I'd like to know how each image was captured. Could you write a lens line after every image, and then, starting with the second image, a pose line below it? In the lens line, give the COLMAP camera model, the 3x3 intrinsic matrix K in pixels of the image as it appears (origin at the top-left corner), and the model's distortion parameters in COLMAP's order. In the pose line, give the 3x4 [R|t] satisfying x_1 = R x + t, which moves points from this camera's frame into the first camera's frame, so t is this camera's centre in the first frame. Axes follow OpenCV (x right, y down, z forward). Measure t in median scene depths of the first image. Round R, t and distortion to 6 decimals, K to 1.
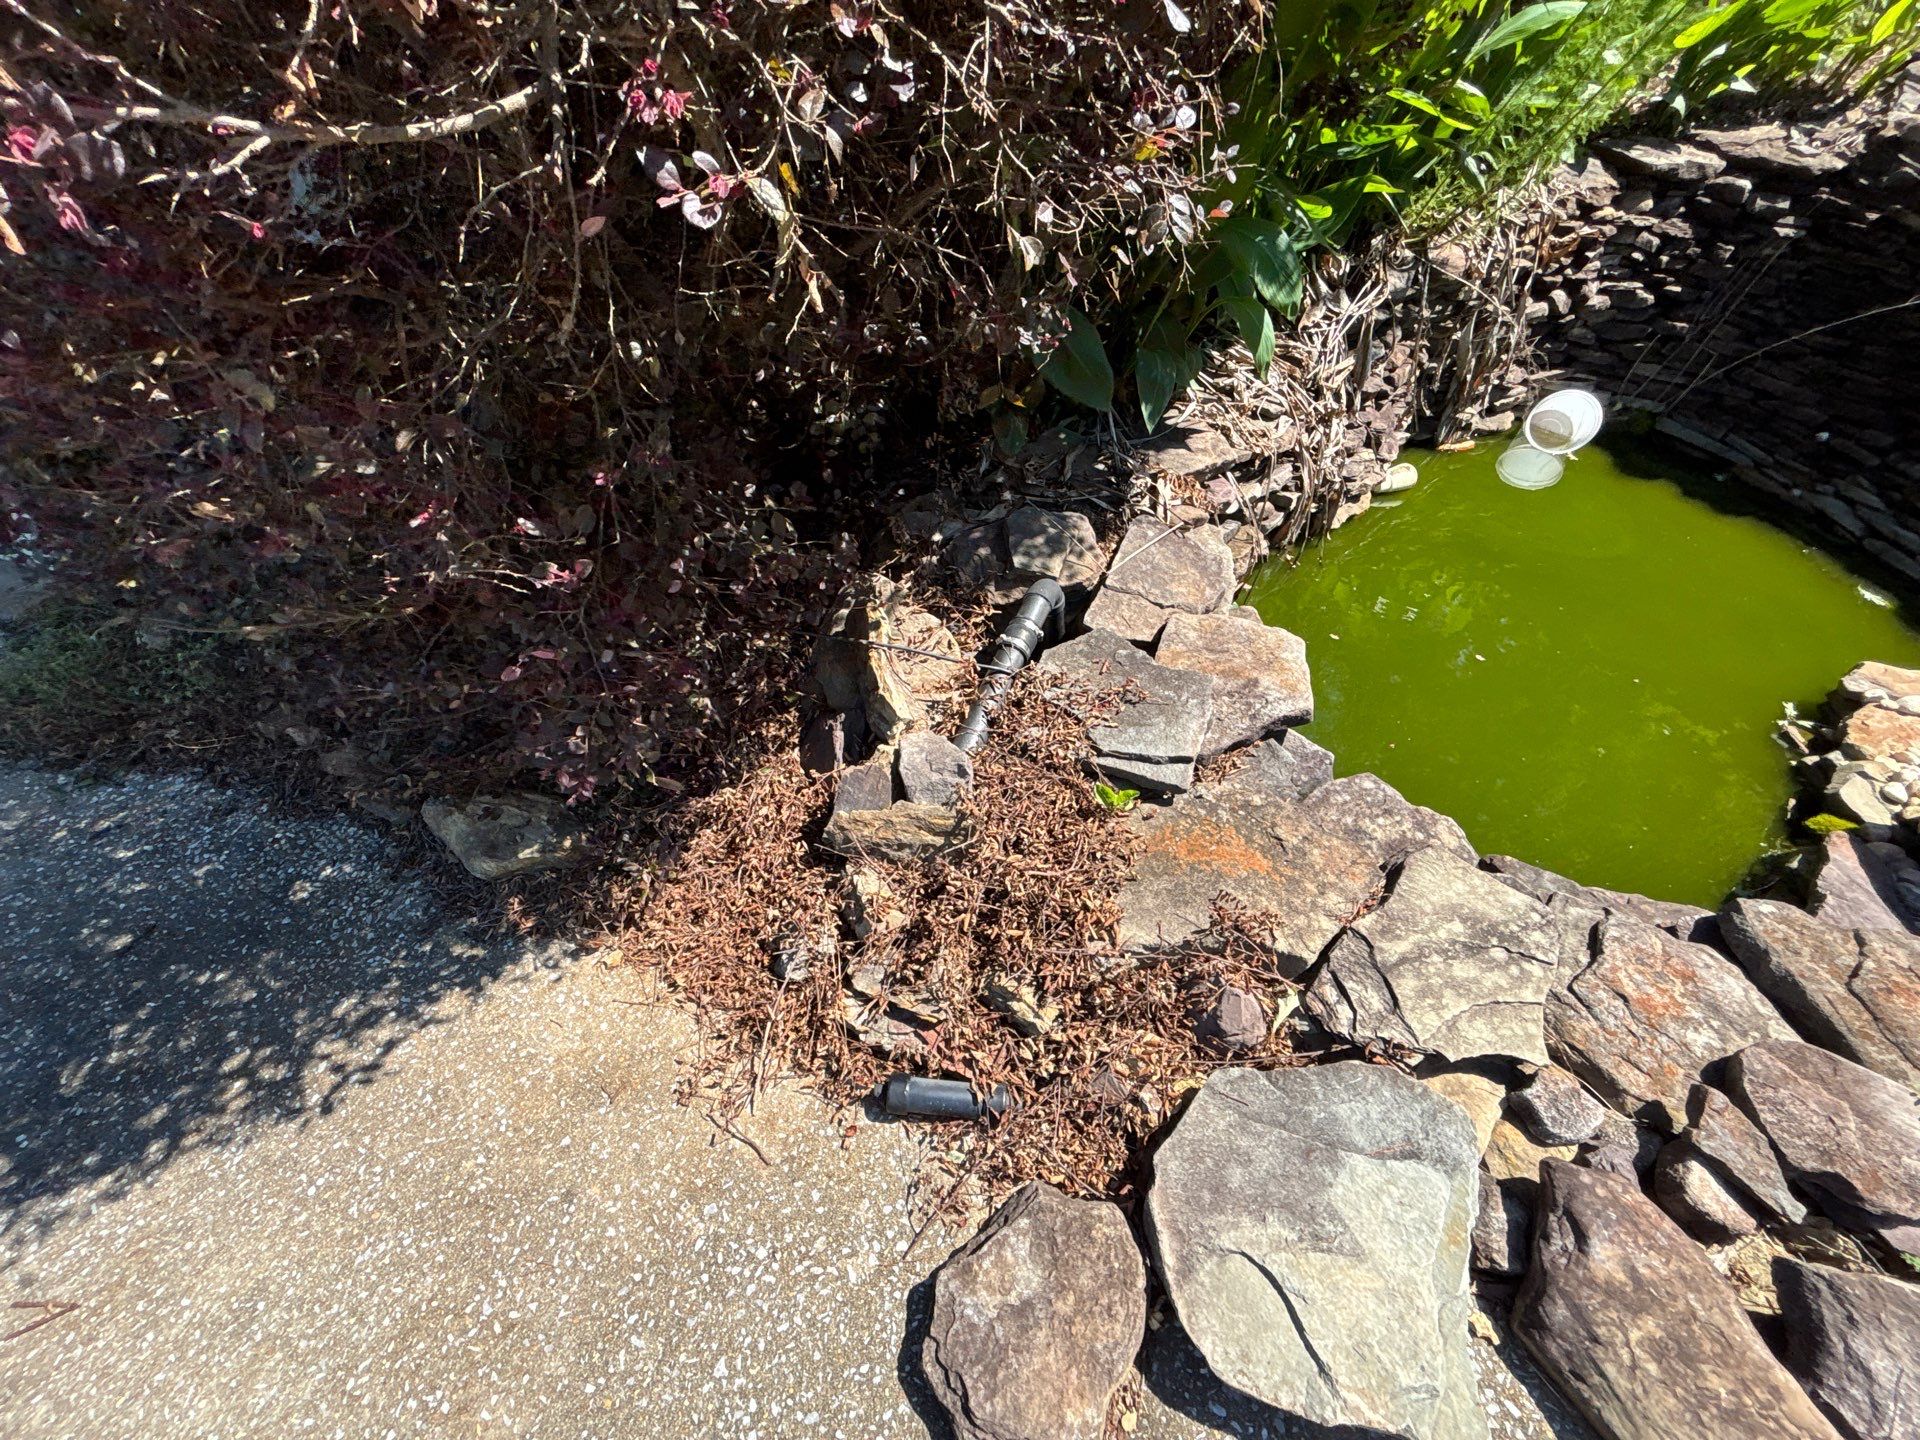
lens RADIAL K [[766.7, 0, 960.0], [0, 766.7, 720.0], [0, 0, 1]] dist [0.013081, -0.000050]
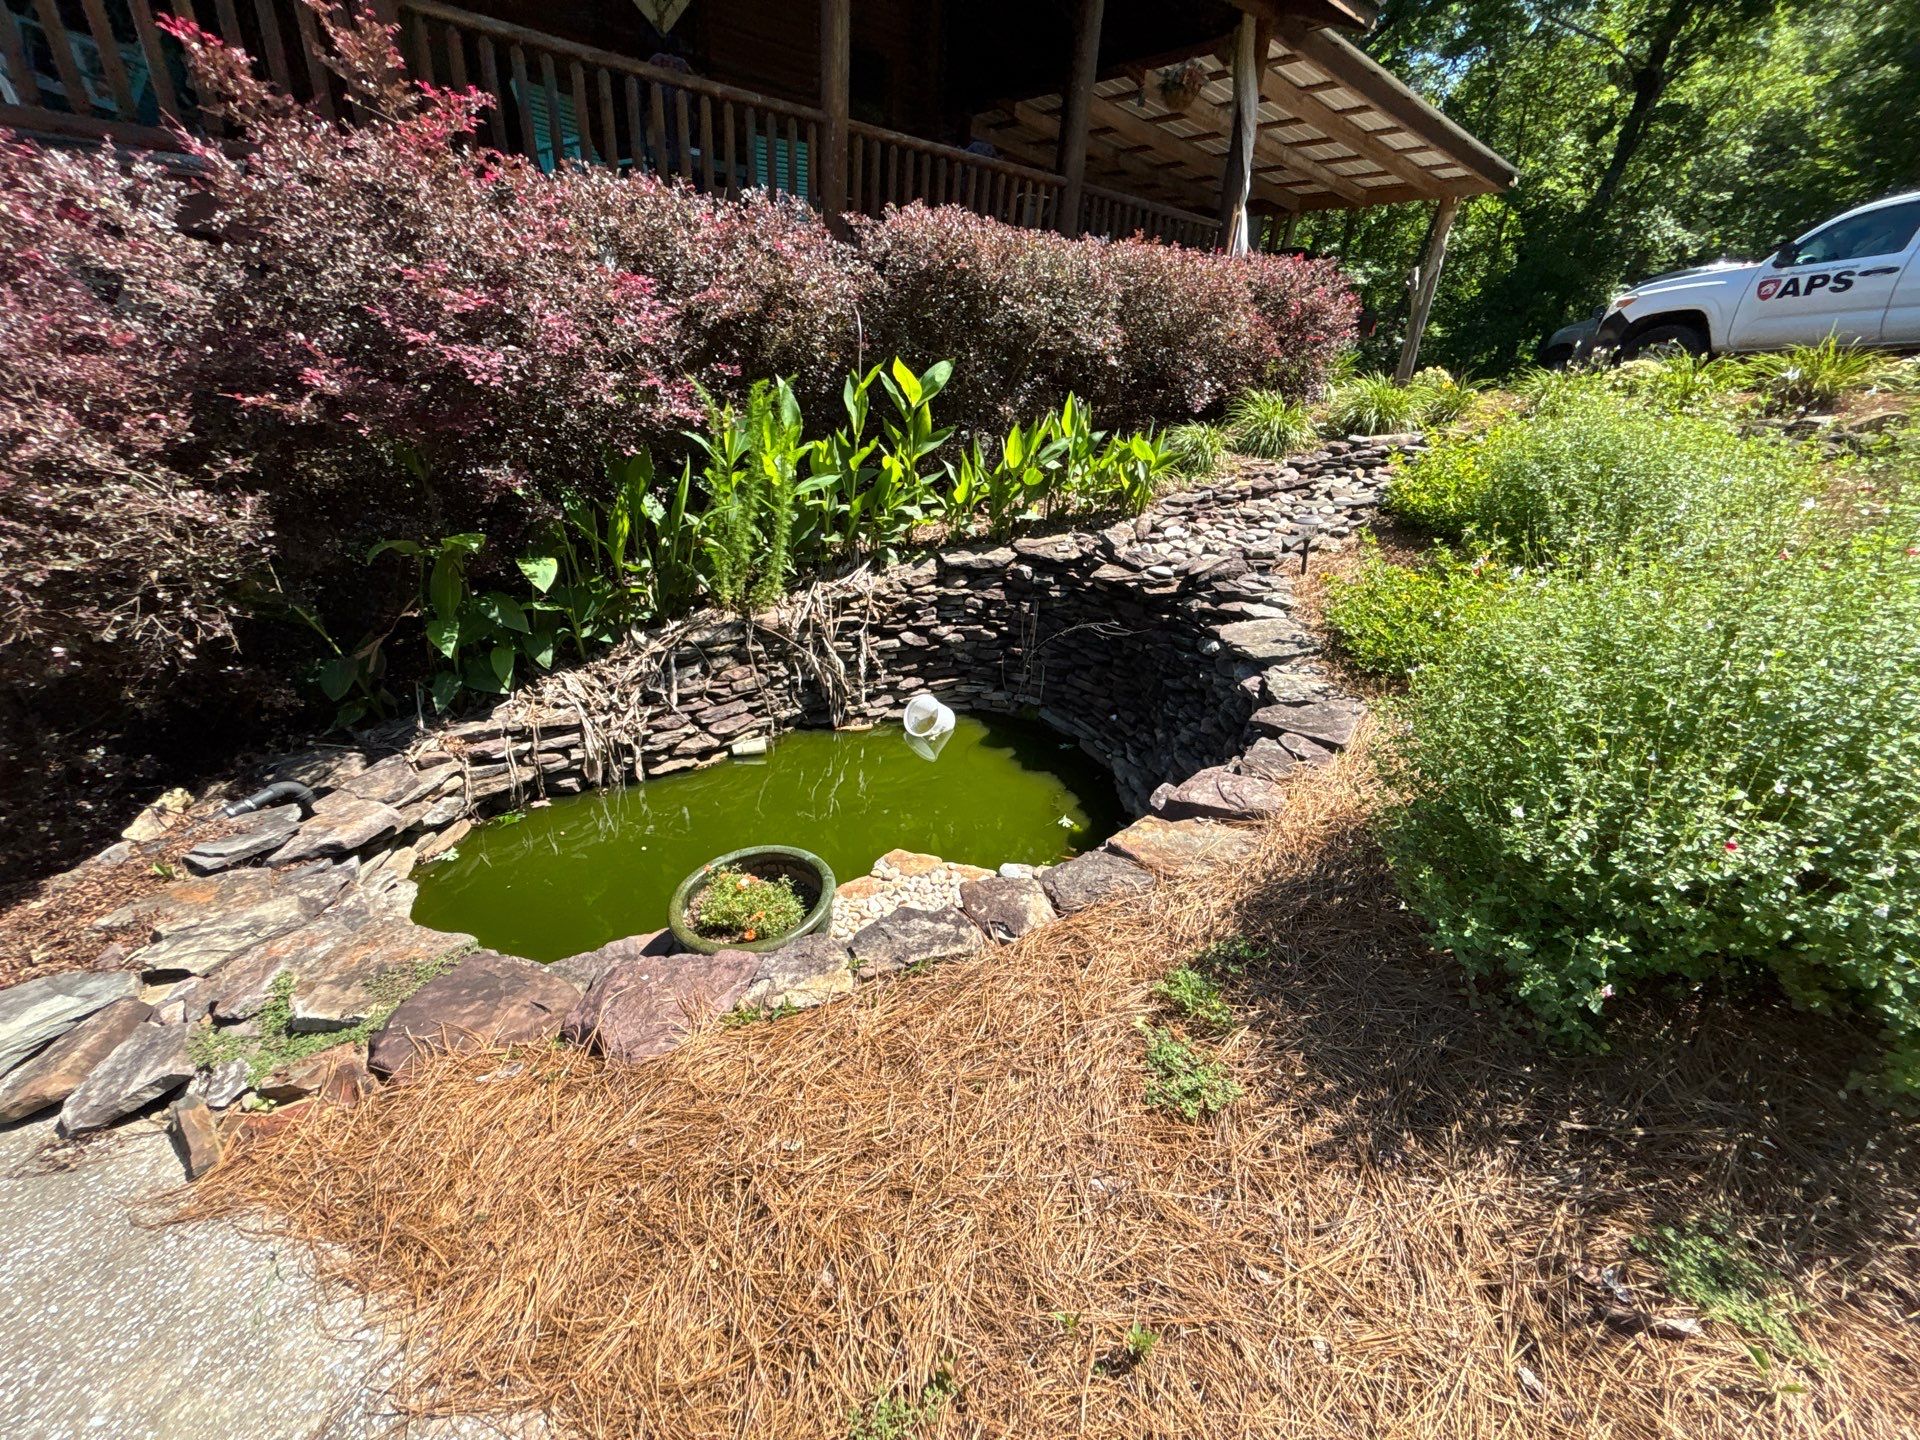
lens RADIAL K [[766.7, 0, 960.0], [0, 766.7, 720.0], [0, 0, 1]] dist [0.013081, -0.000050]
pose [[0.988277, -0.024945, -0.150620, 1.097187], [-0.035567, 0.921801, -0.386028, 0.184597], [0.148471, 0.386859, 0.910108, -0.292251]]
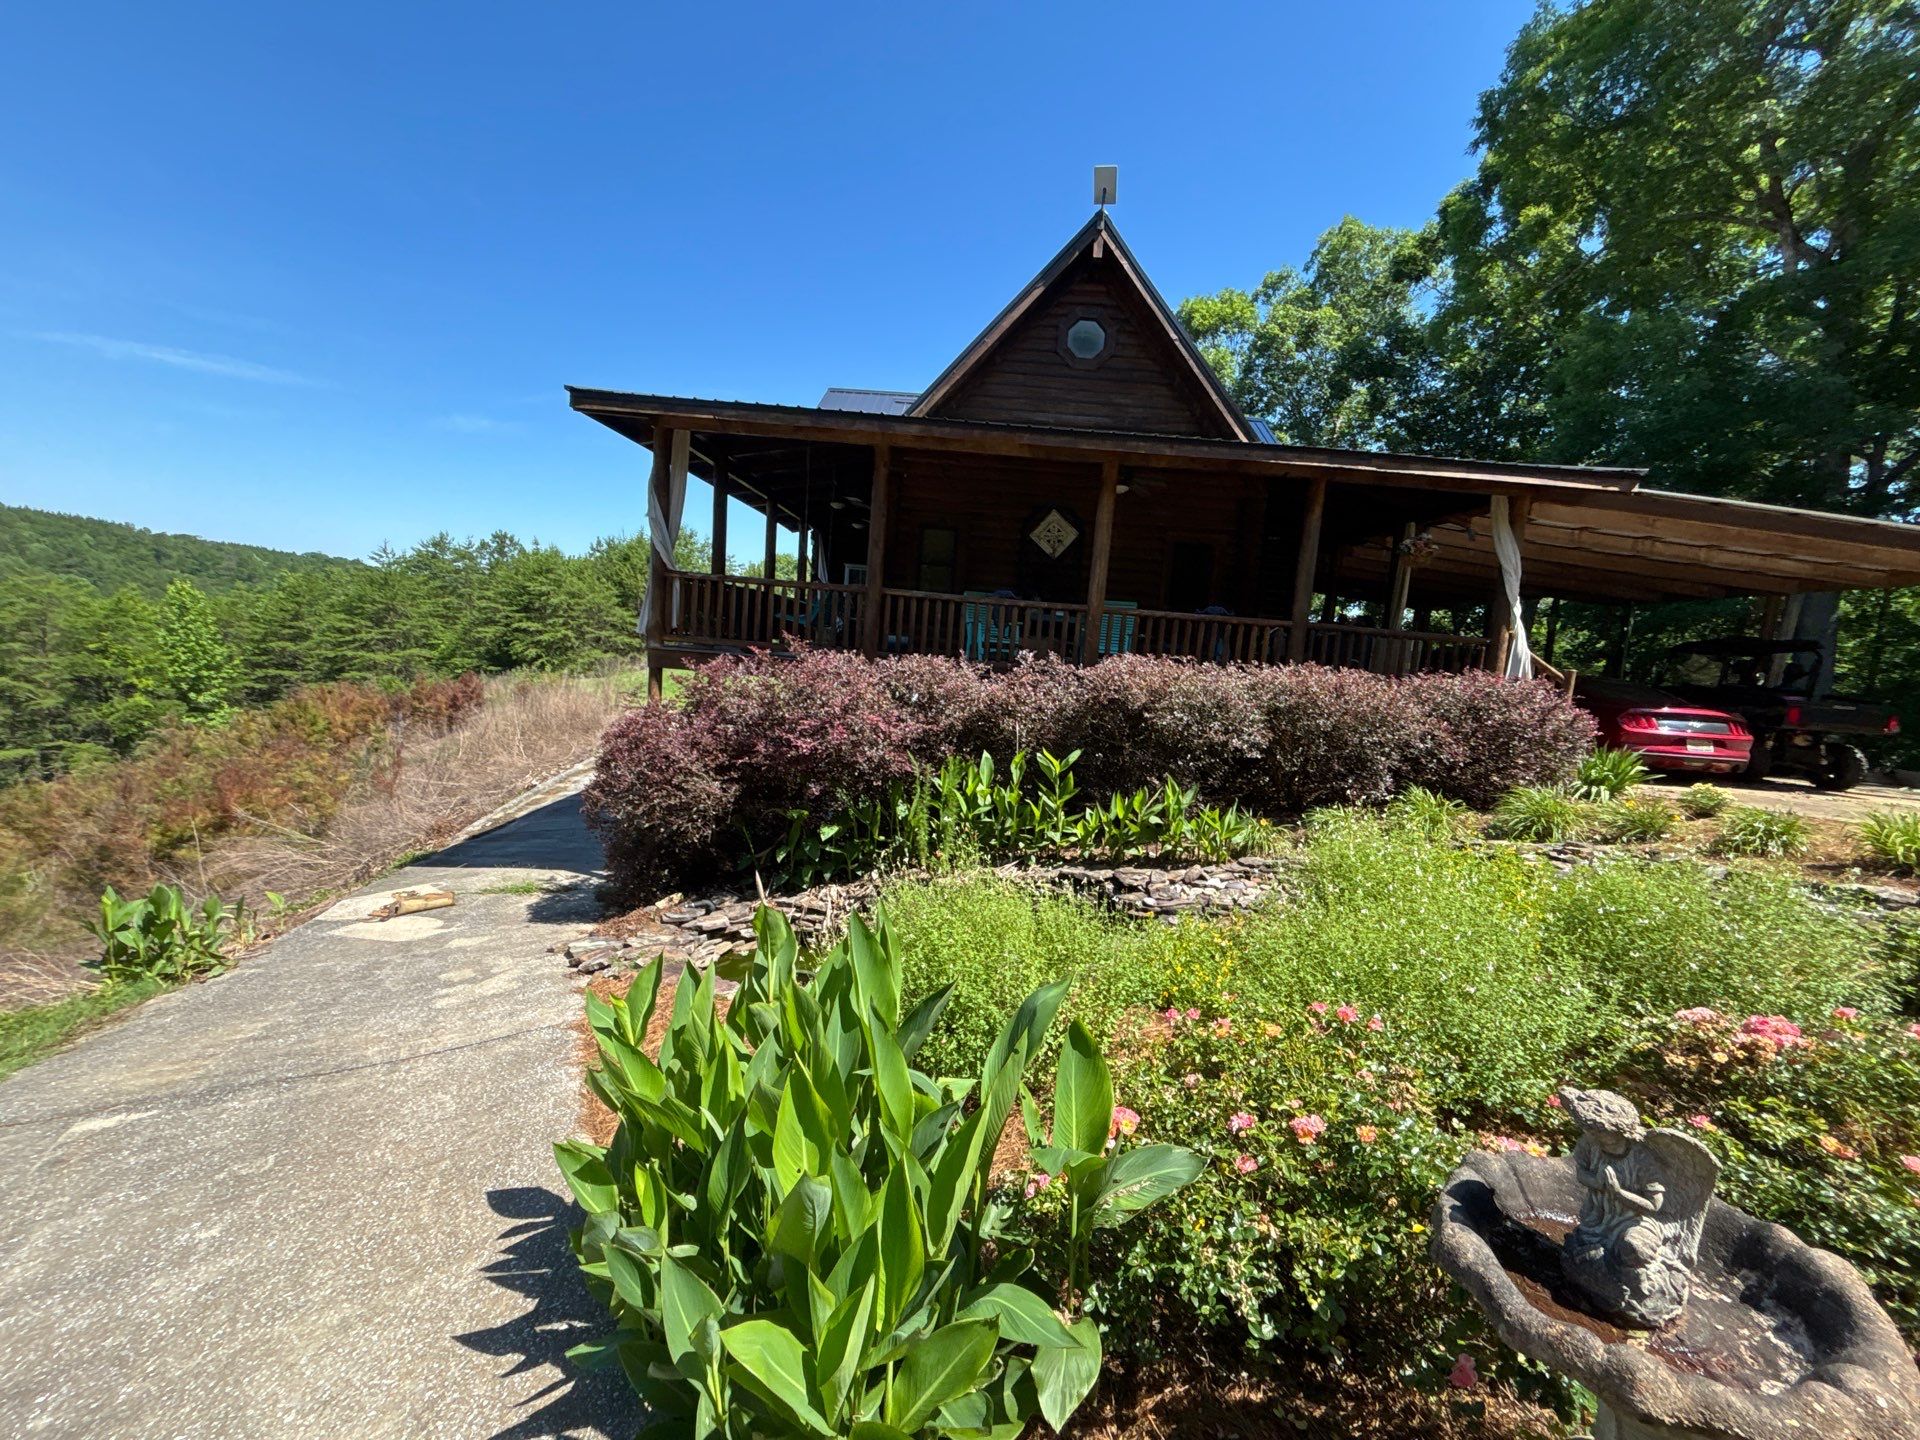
lens RADIAL K [[766.7, 0, 960.0], [0, 766.7, 720.0], [0, 0, 1]] dist [0.013081, -0.000050]
pose [[0.705148, -0.011490, -0.708967, 2.261008], [-0.510429, 0.685796, -0.518794, 0.342768], [0.492168, 0.727703, 0.477722, -0.604353]]
